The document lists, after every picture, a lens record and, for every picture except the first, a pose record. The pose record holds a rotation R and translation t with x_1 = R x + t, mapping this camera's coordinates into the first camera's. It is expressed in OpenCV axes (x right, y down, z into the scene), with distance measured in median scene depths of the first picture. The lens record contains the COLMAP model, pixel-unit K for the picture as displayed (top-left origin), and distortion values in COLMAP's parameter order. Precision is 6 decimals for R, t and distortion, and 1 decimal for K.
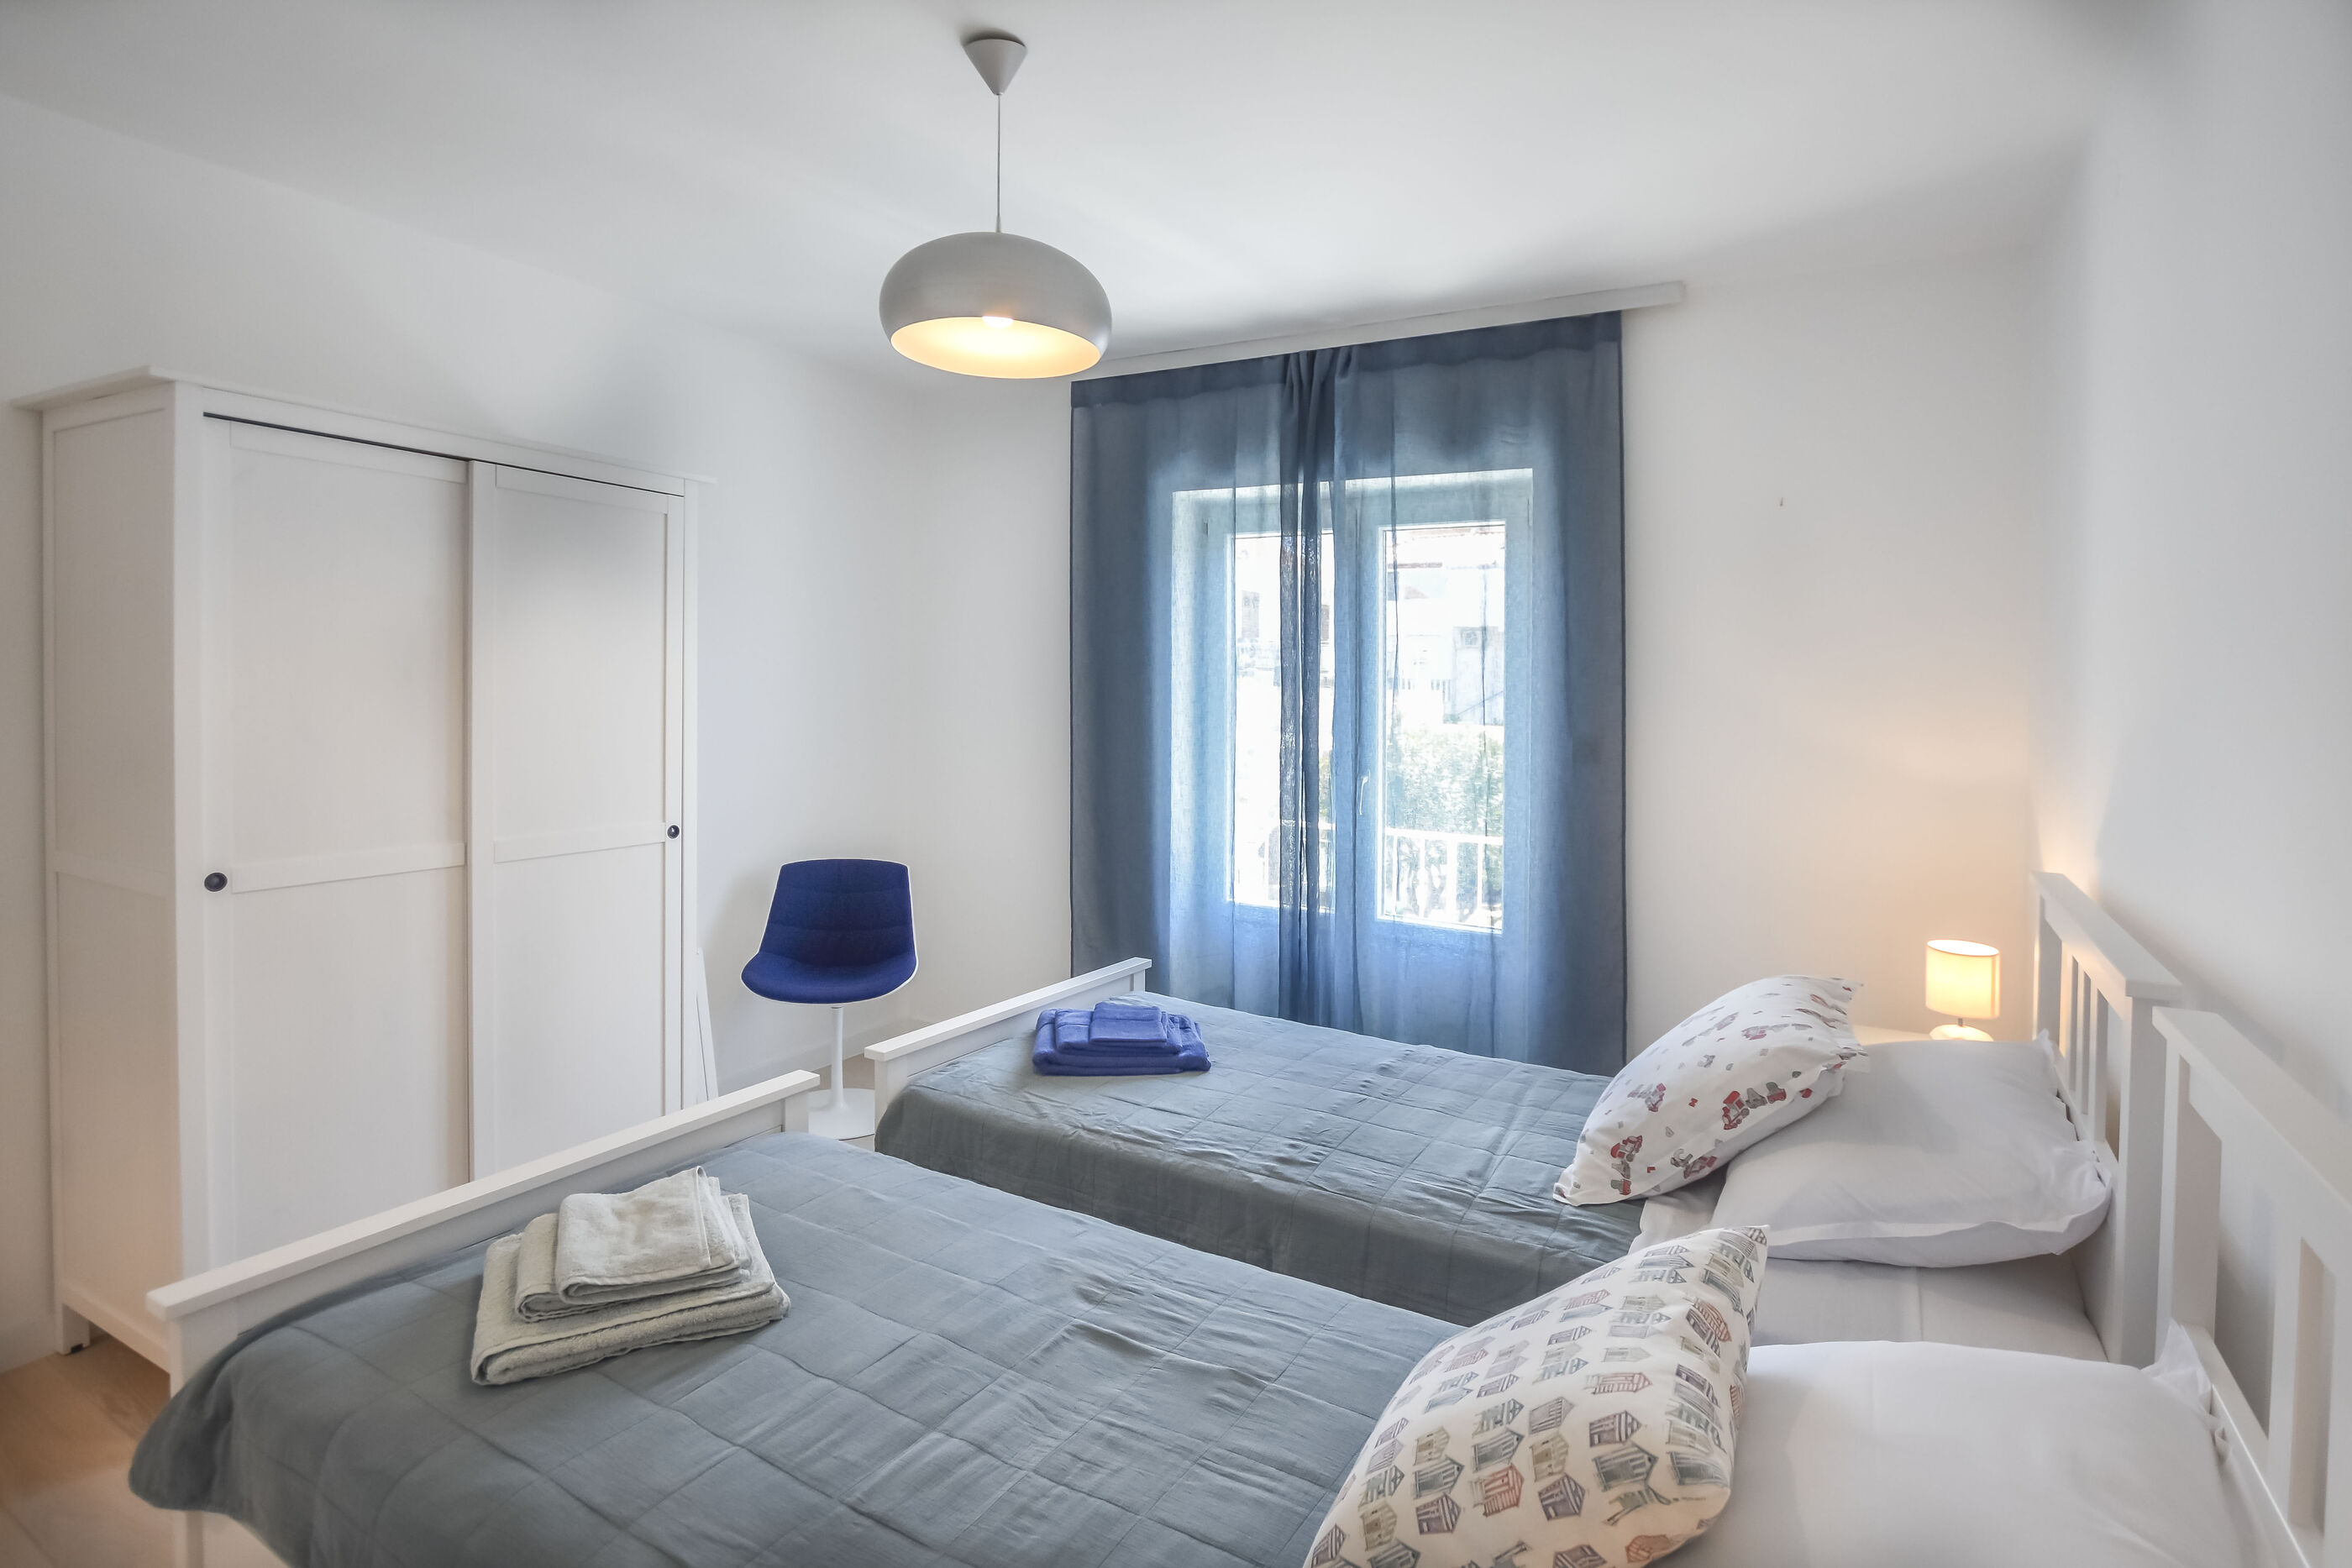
lens RADIAL K [[1182.2, 0, 1173.0], [0, 1182.2, 681.0], [0, 0, 1]] dist [-0.029200, 0.006943]
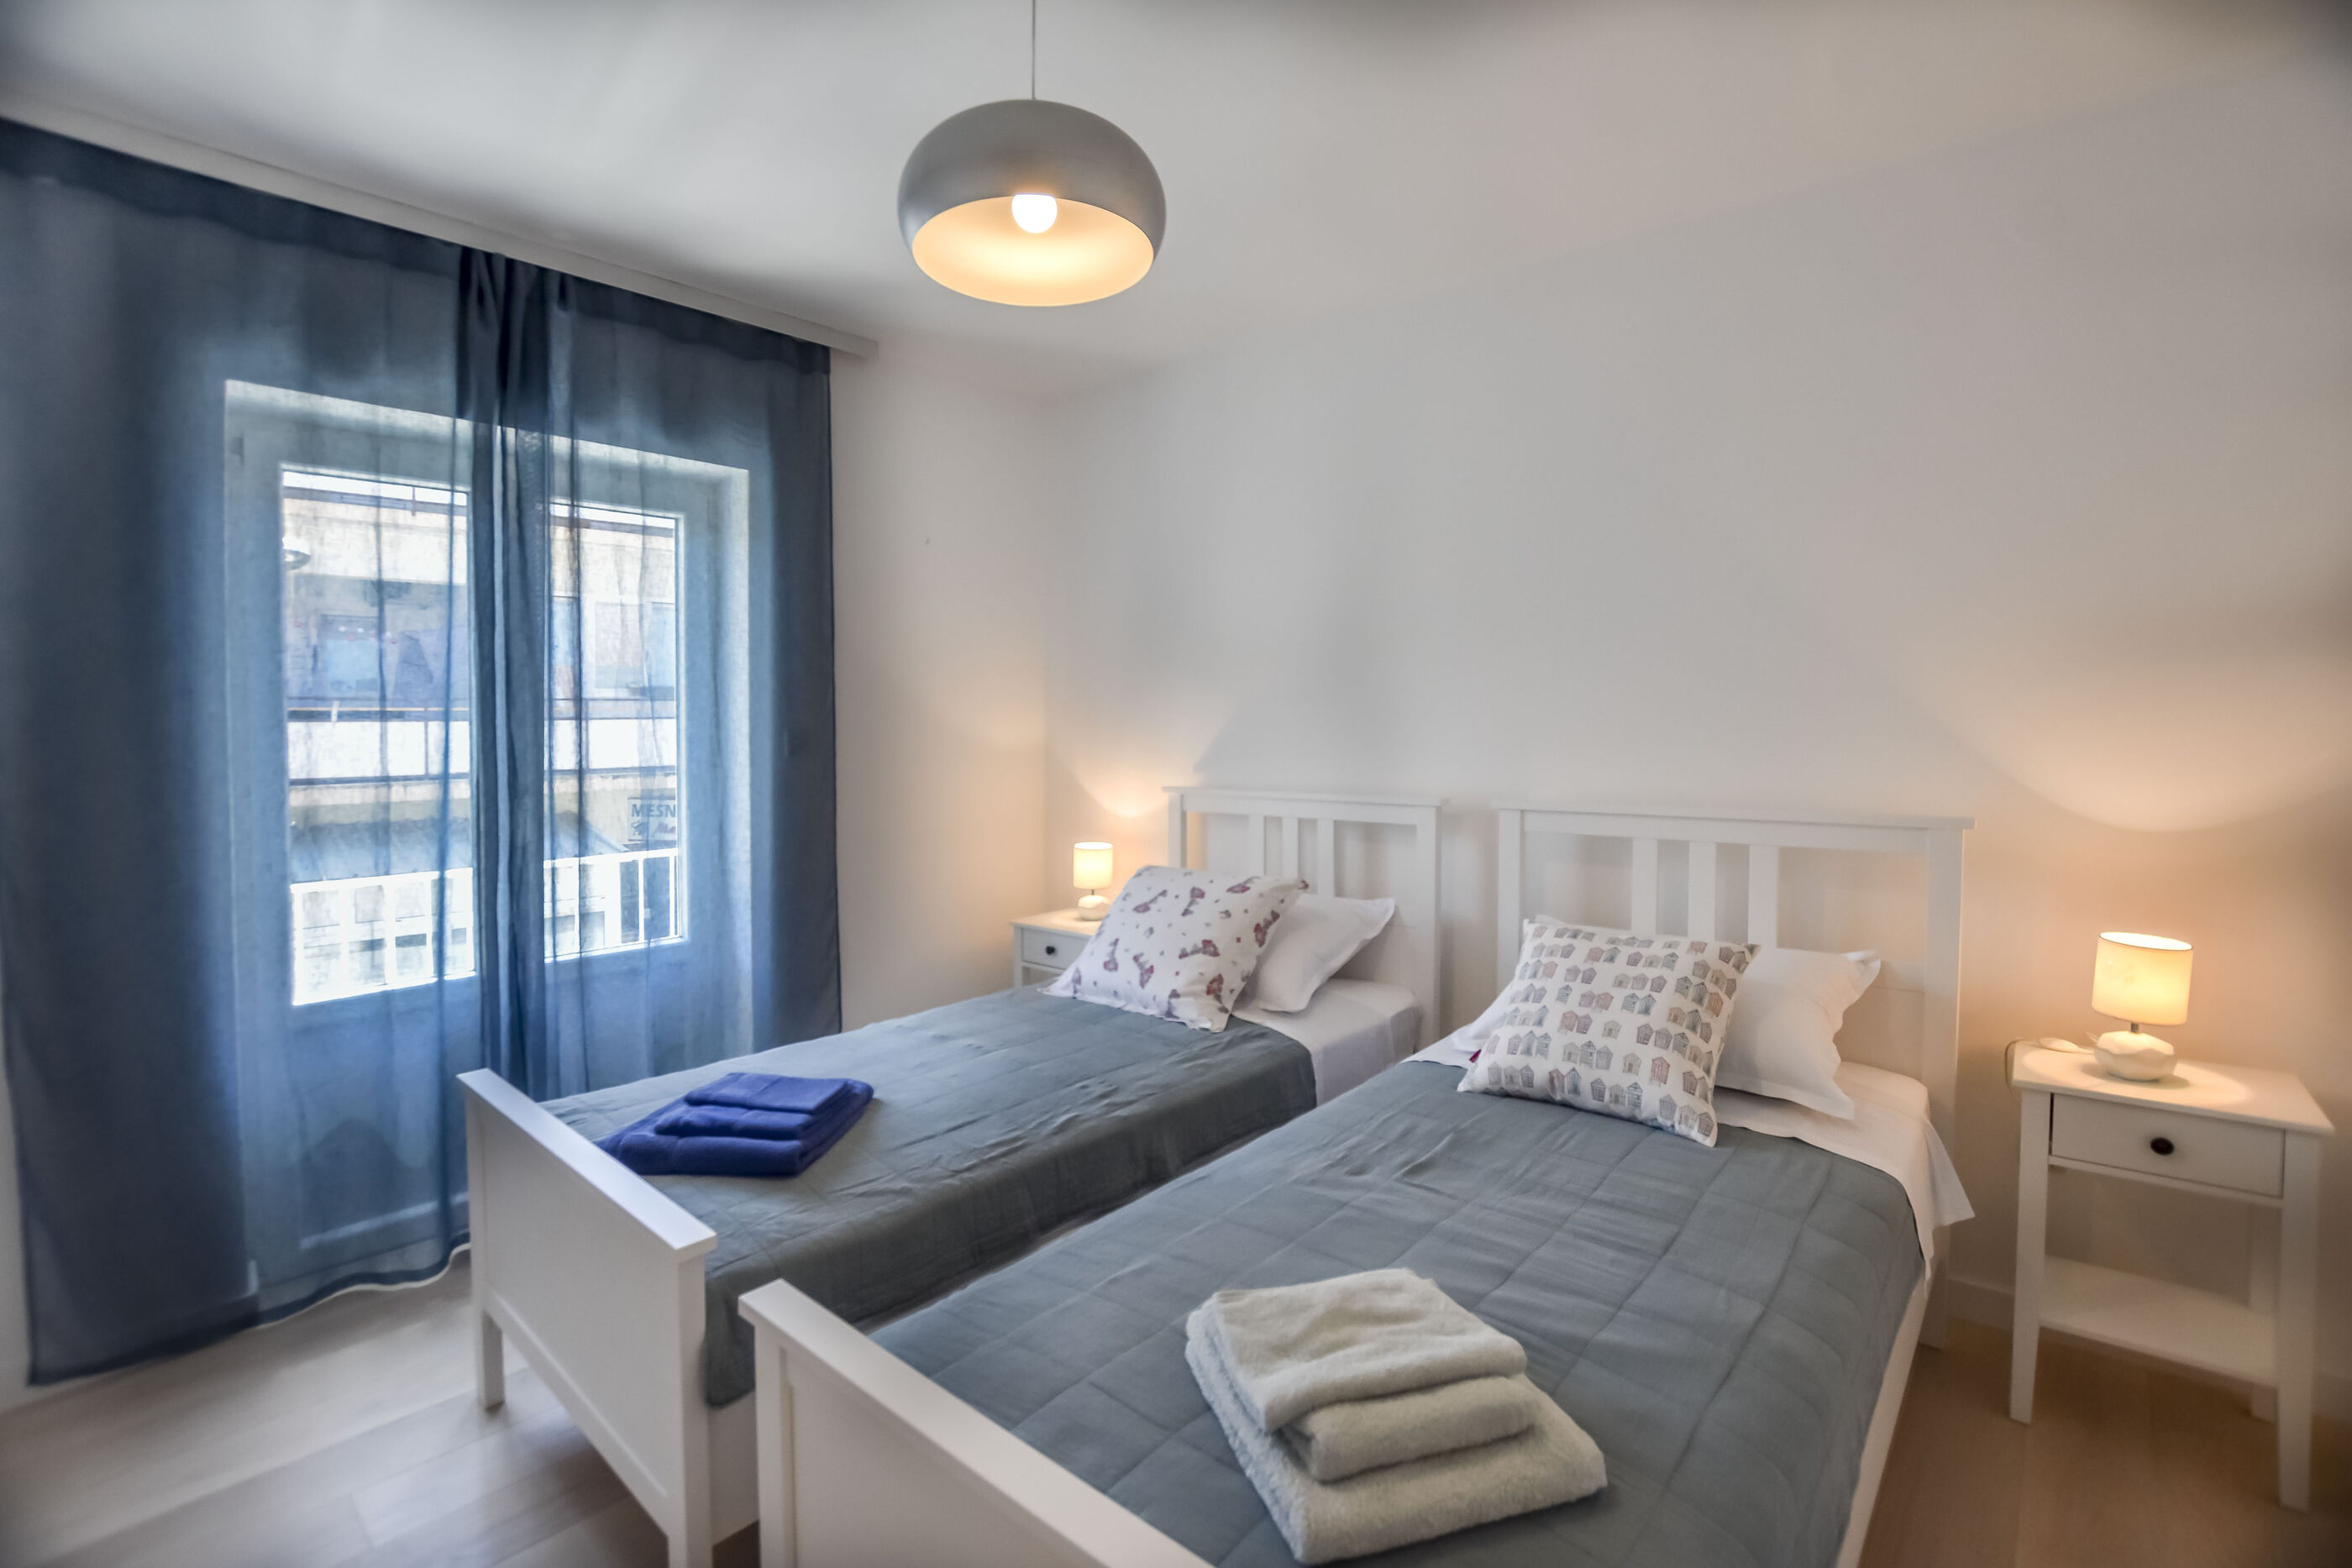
lens RADIAL K [[1092.0, 0, 1171.7], [0, 1092.0, 738.3], [0, 0, 1]] dist [-0.046372, 0.013913]
pose [[0.171188, -0.042186, 0.984335, -0.620456], [0.014952, 0.999079, 0.040218, 0.020865], [-0.985125, 0.007833, 0.171661, 0.528430]]
